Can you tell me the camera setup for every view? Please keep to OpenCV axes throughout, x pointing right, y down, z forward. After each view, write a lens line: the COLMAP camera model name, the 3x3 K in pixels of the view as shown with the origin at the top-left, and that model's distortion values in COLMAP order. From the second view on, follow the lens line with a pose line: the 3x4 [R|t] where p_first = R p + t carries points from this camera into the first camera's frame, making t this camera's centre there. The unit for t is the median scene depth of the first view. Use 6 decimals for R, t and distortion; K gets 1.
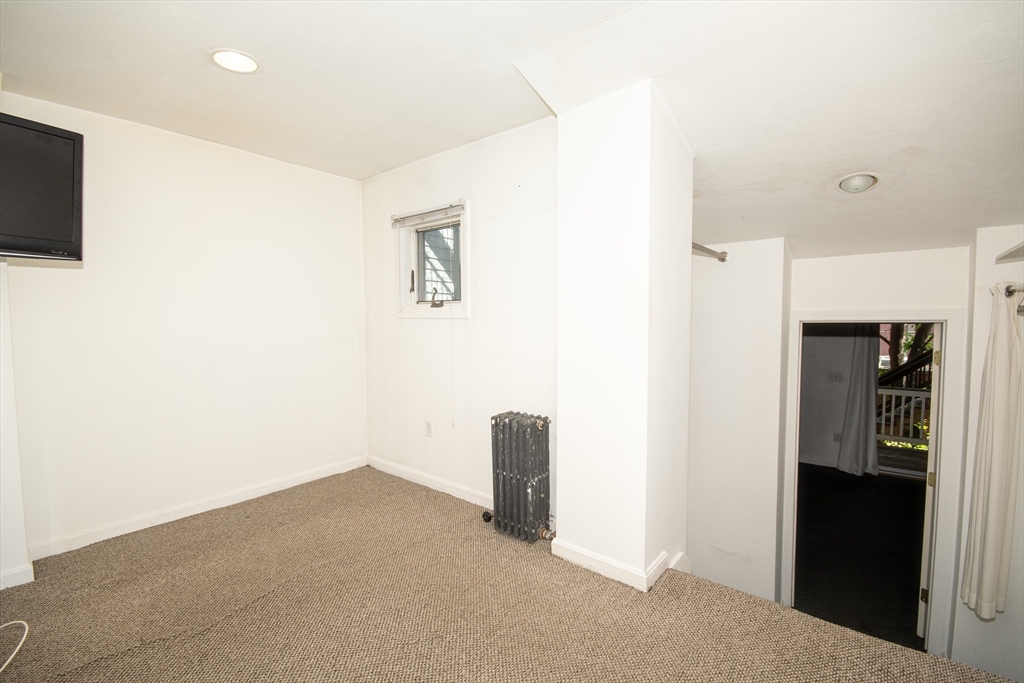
lens RADIAL K [[446.7, 0, 512.0], [0, 446.7, 341.5], [0, 0, 1]] dist [0.000138, -0.010313]
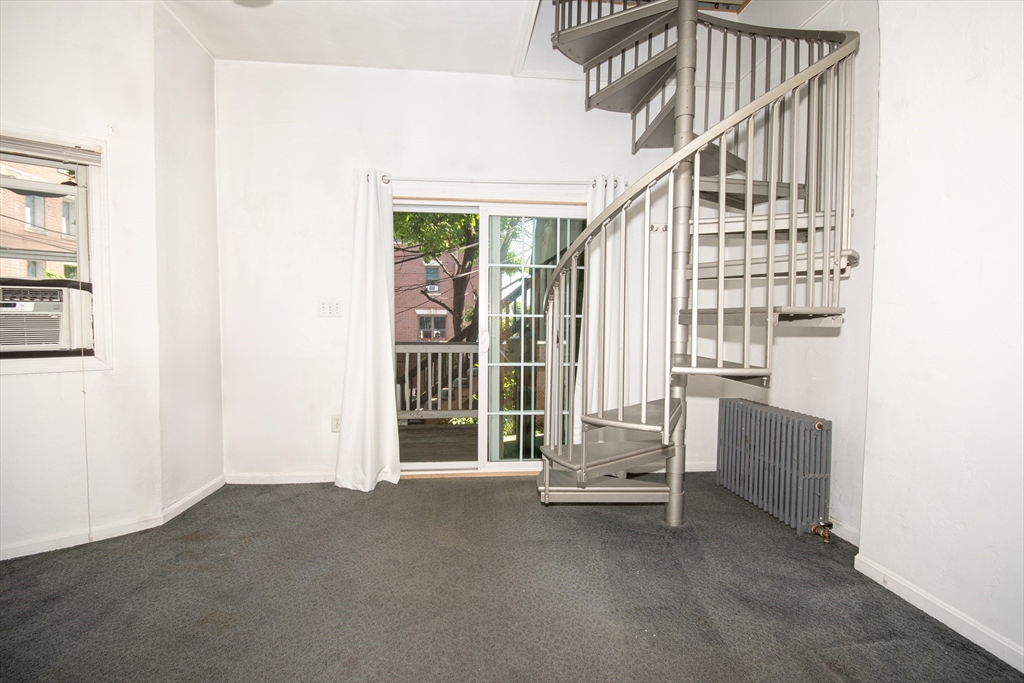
lens RADIAL K [[446.7, 0, 512.0], [0, 446.7, 341.5], [0, 0, 1]] dist [0.000138, -0.010313]
pose [[0.701216, -0.017230, 0.712740, 0.530811], [0.028321, 0.999592, -0.003699, 0.134253], [-0.712386, 0.022779, 0.701418, 0.510143]]
